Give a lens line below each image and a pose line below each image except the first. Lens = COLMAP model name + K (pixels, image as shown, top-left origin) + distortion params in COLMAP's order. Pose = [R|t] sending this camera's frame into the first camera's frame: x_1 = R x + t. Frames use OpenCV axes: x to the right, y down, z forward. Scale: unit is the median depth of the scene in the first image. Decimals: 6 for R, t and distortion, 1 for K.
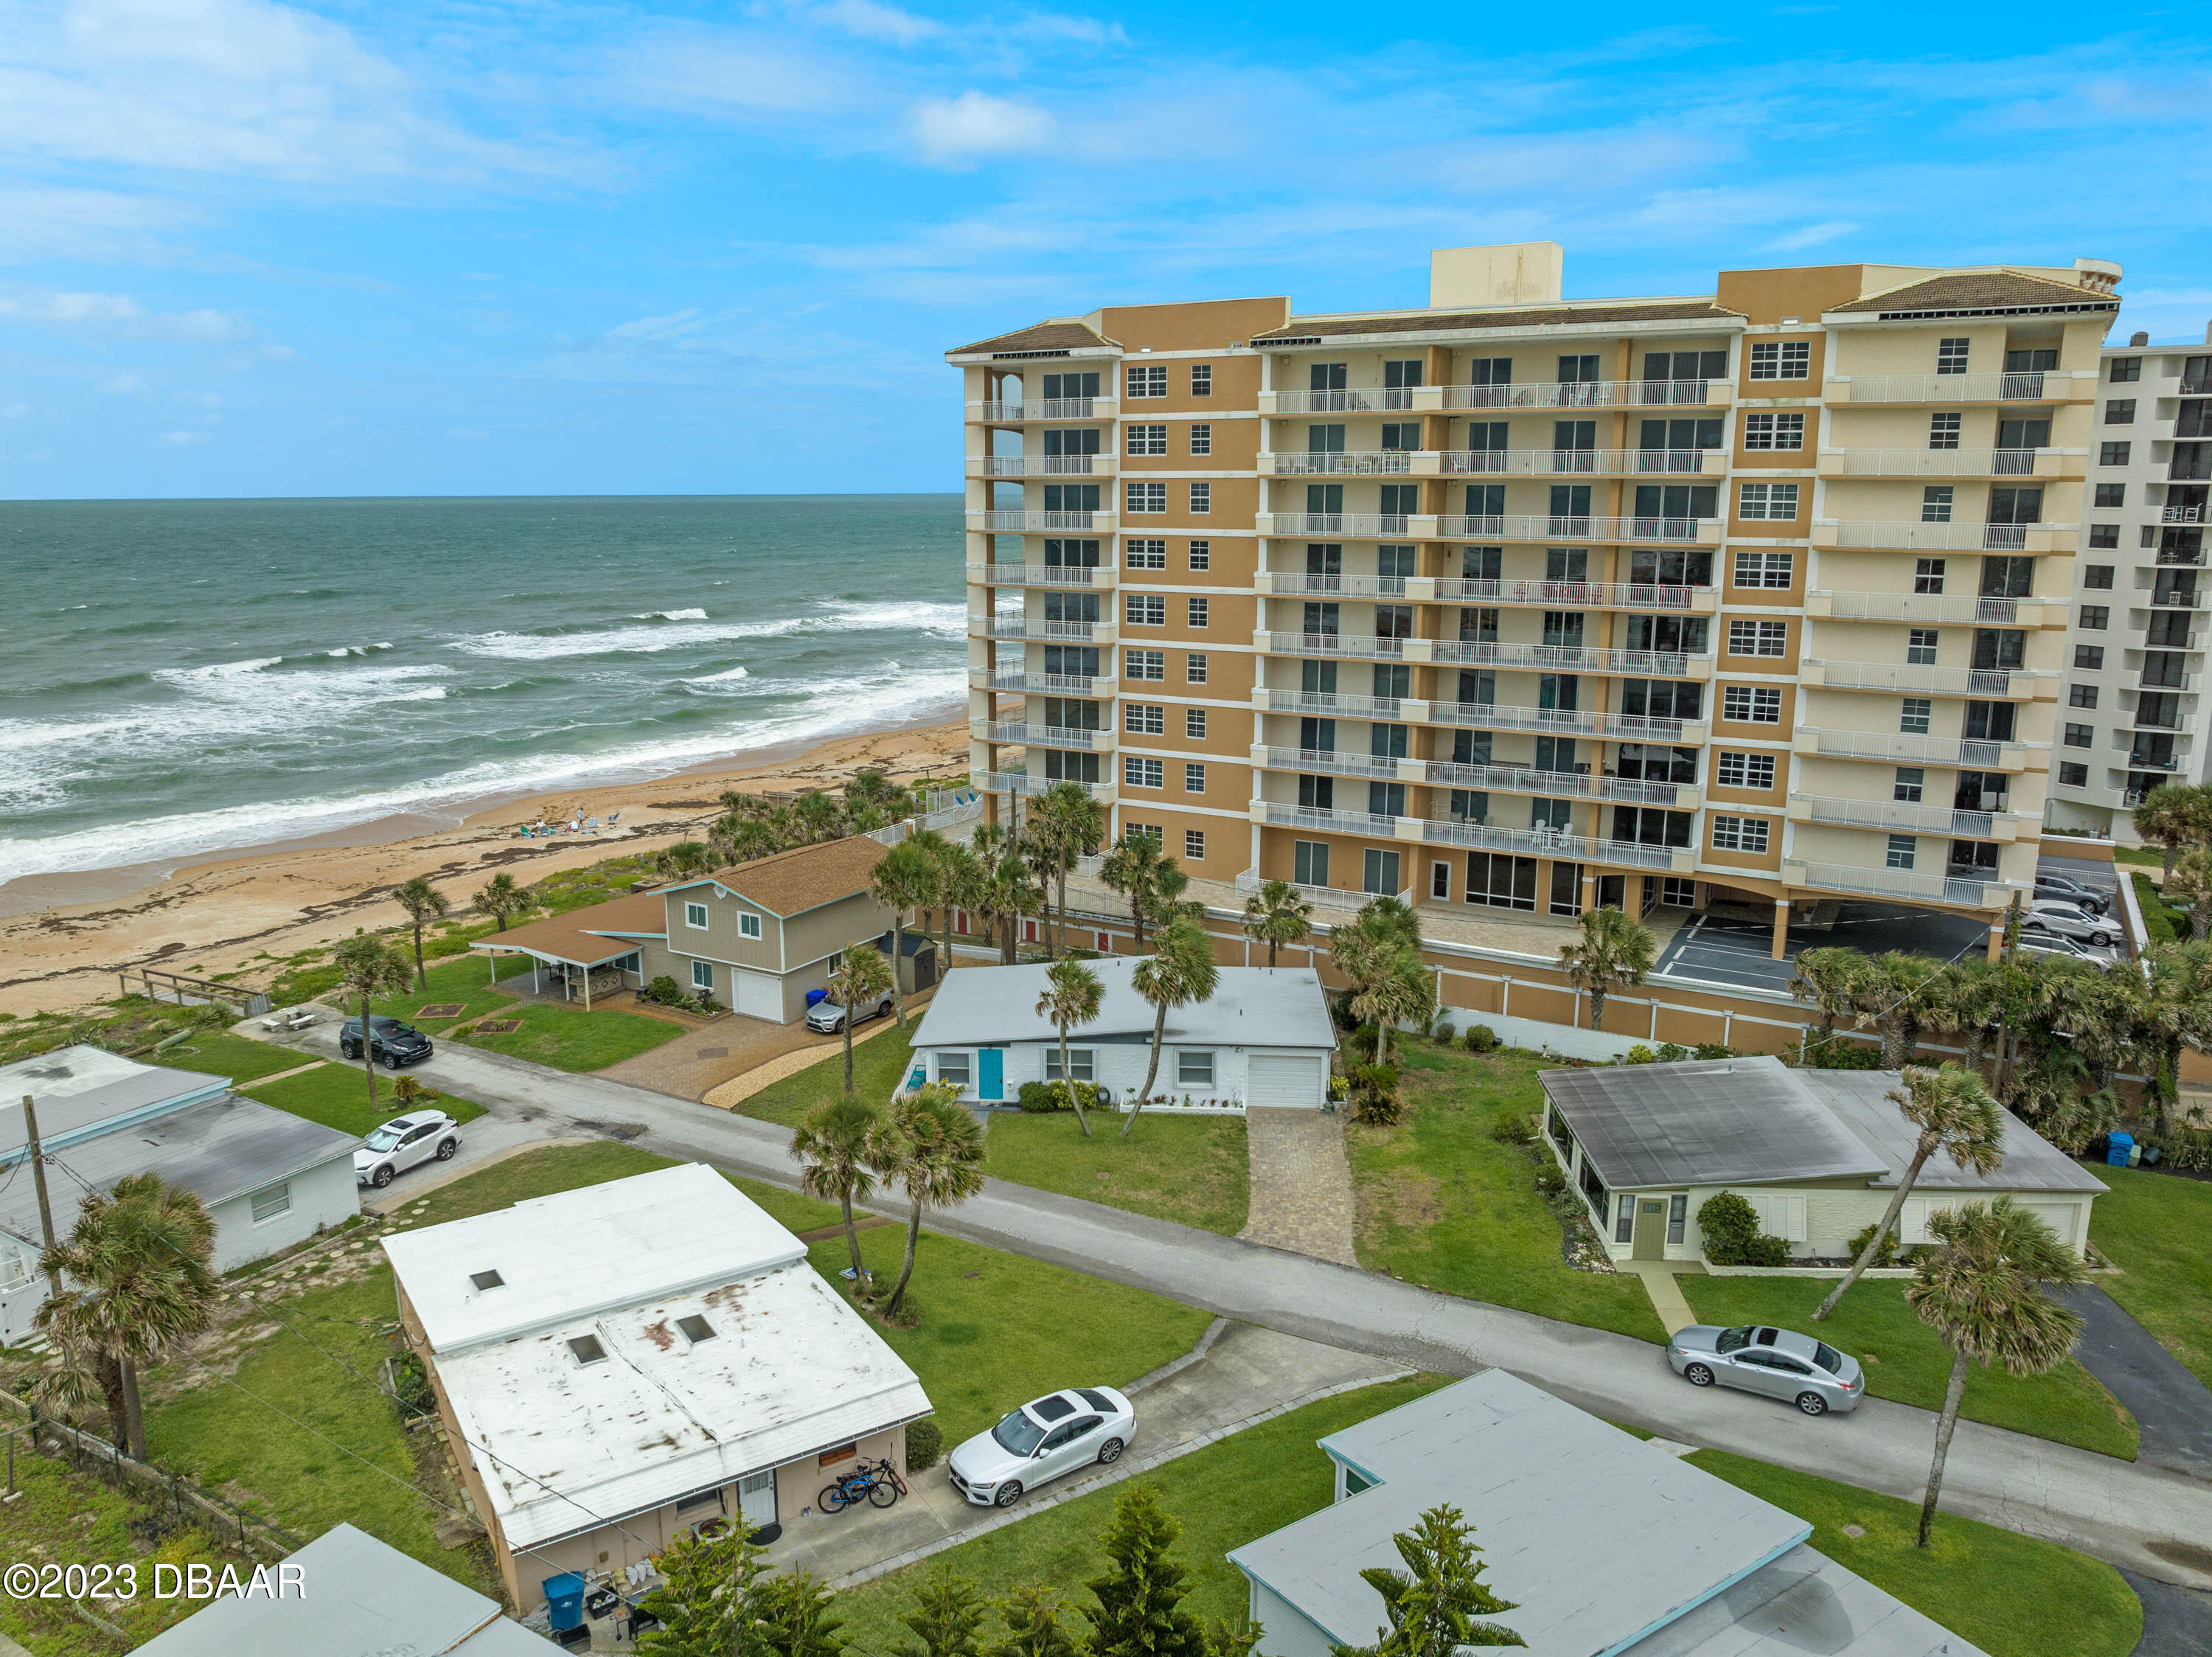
lens RADIAL K [[1555.2, 0, 1093.9], [0, 1555.2, 826.5], [0, 0, 1]] dist [-0.041269, 0.003078]
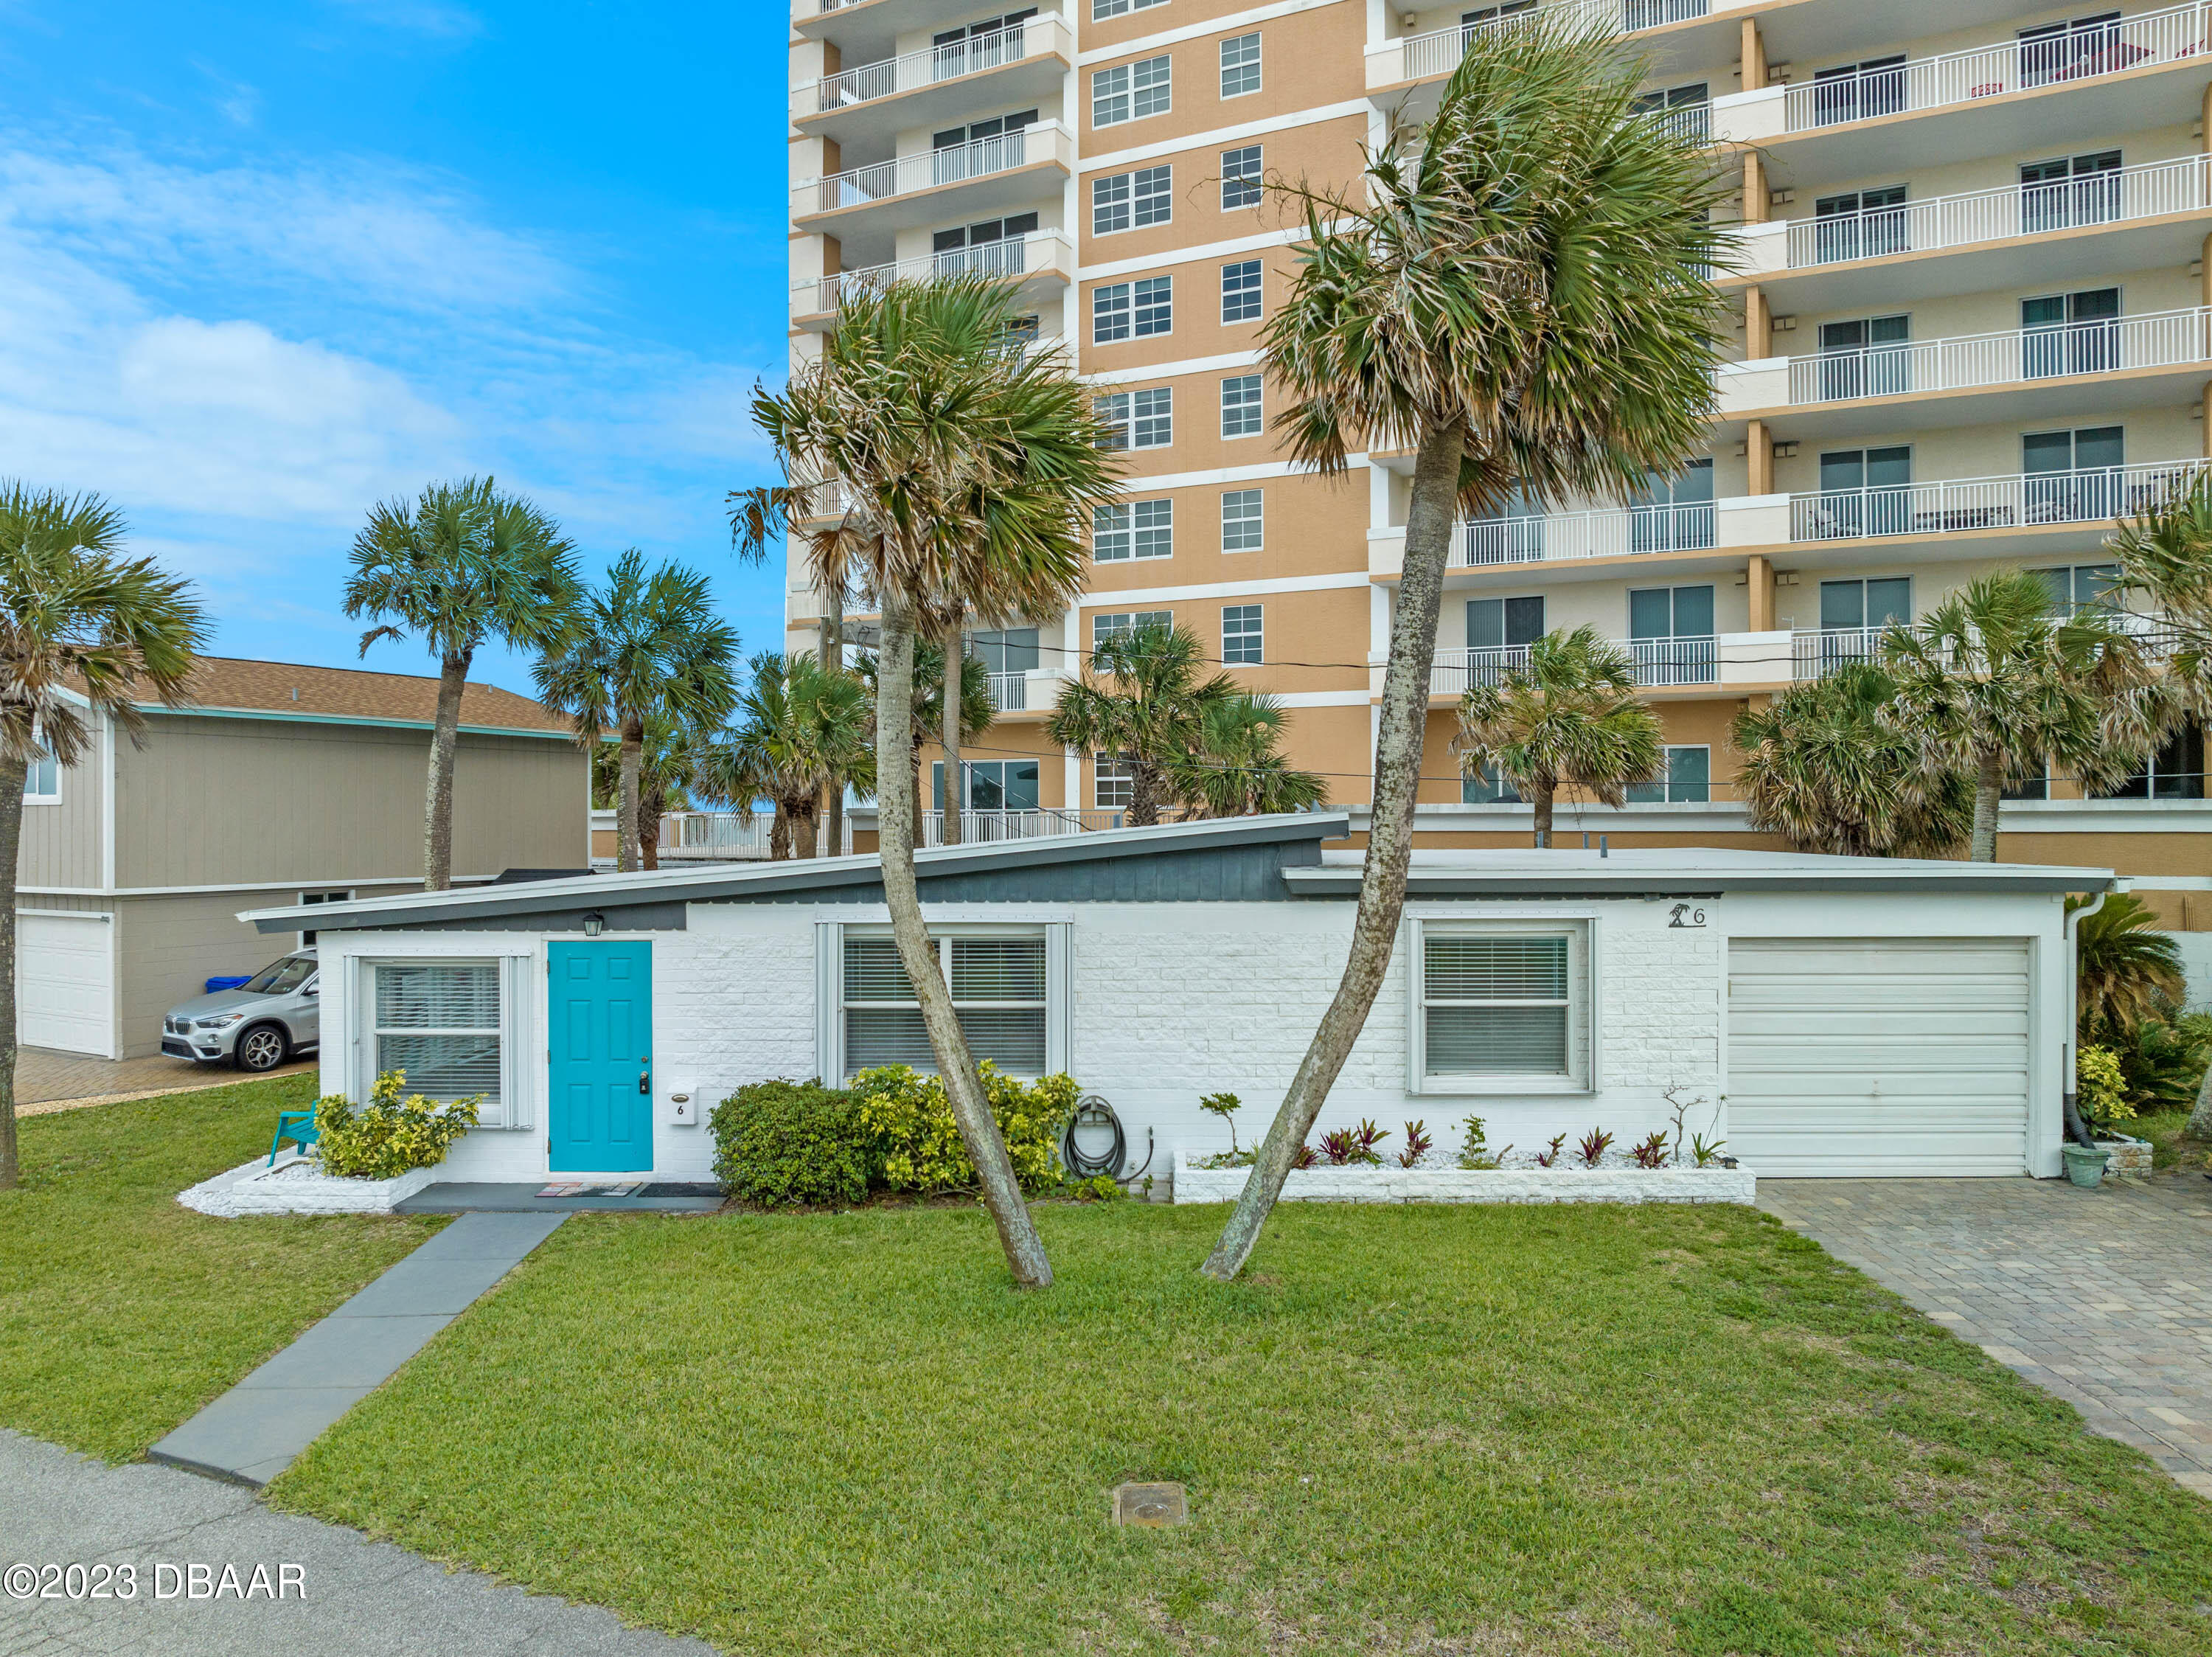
lens RADIAL K [[1555.2, 0, 1093.9], [0, 1555.2, 826.5], [0, 0, 1]] dist [-0.041269, 0.003078]
pose [[0.998870, -0.004378, 0.047318, -0.003809], [0.014134, 0.978052, -0.207883, 0.147195], [-0.045369, 0.208317, 0.977009, 0.646424]]
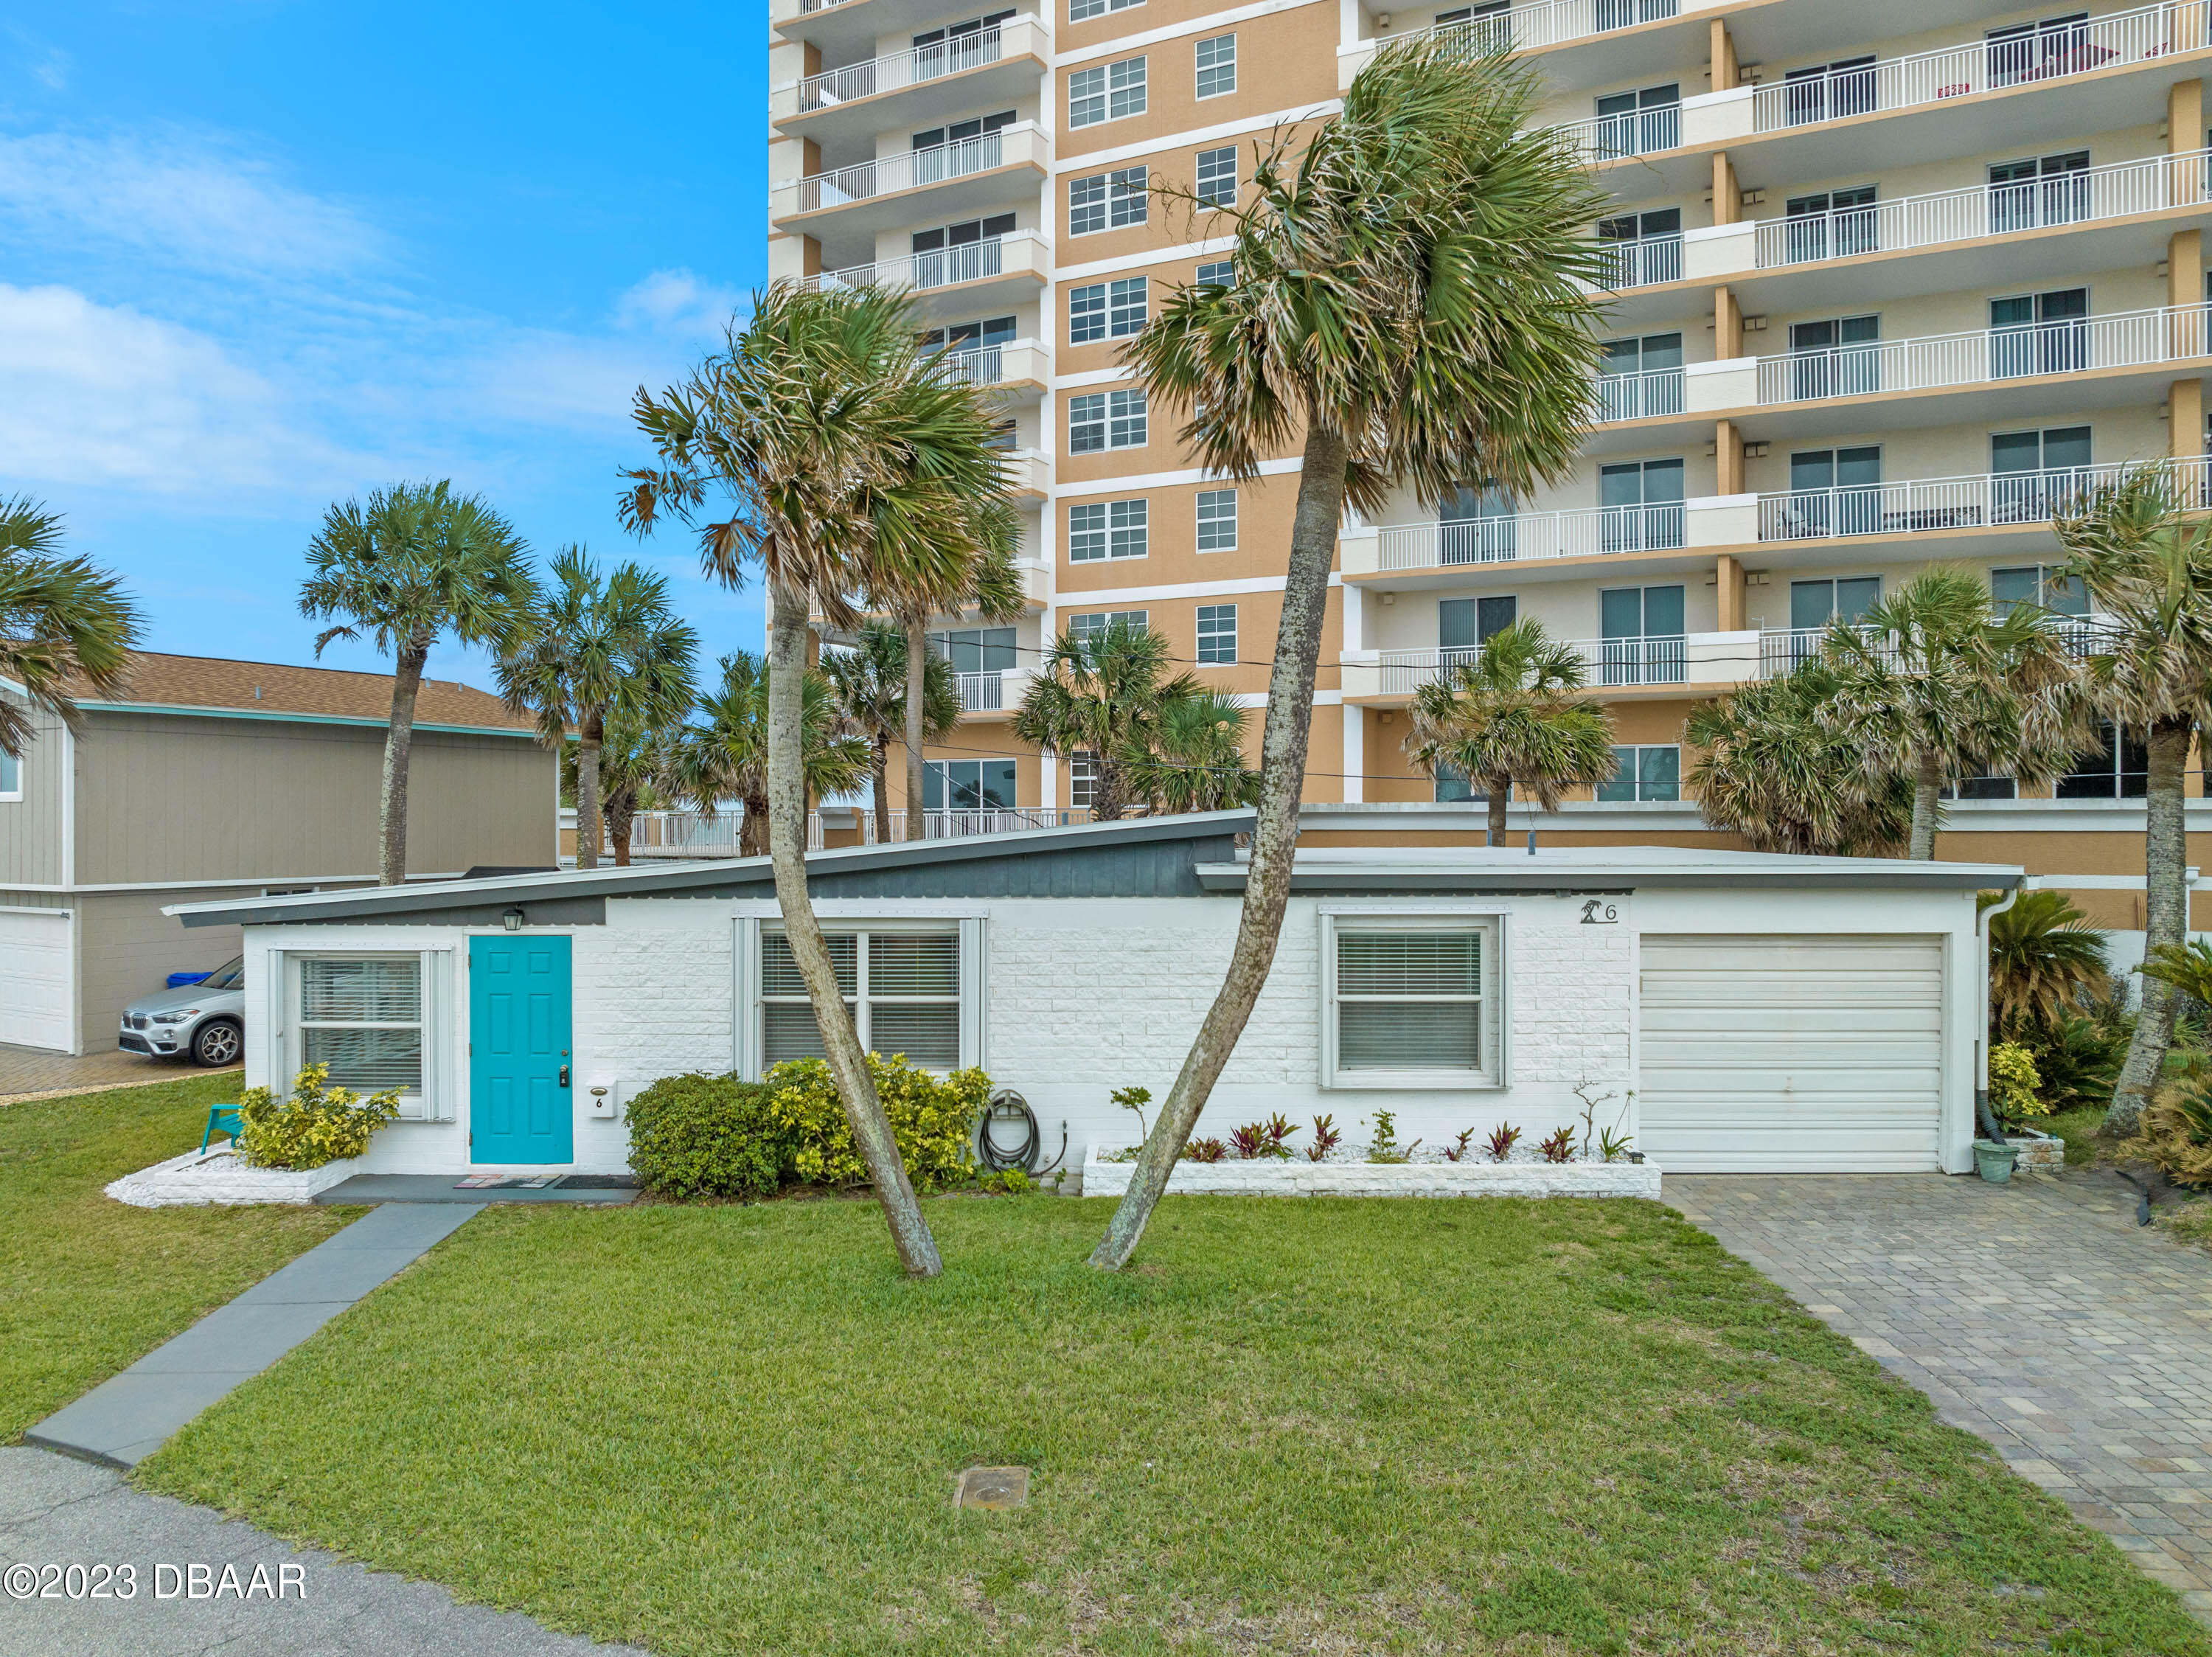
lens RADIAL K [[1555.2, 0, 1093.9], [0, 1555.2, 826.5], [0, 0, 1]] dist [-0.041269, 0.003078]
pose [[0.999017, -0.003339, 0.044204, 0.007208], [0.012488, 0.977969, -0.208374, 0.148209], [-0.042534, 0.208721, 0.977050, 0.644627]]
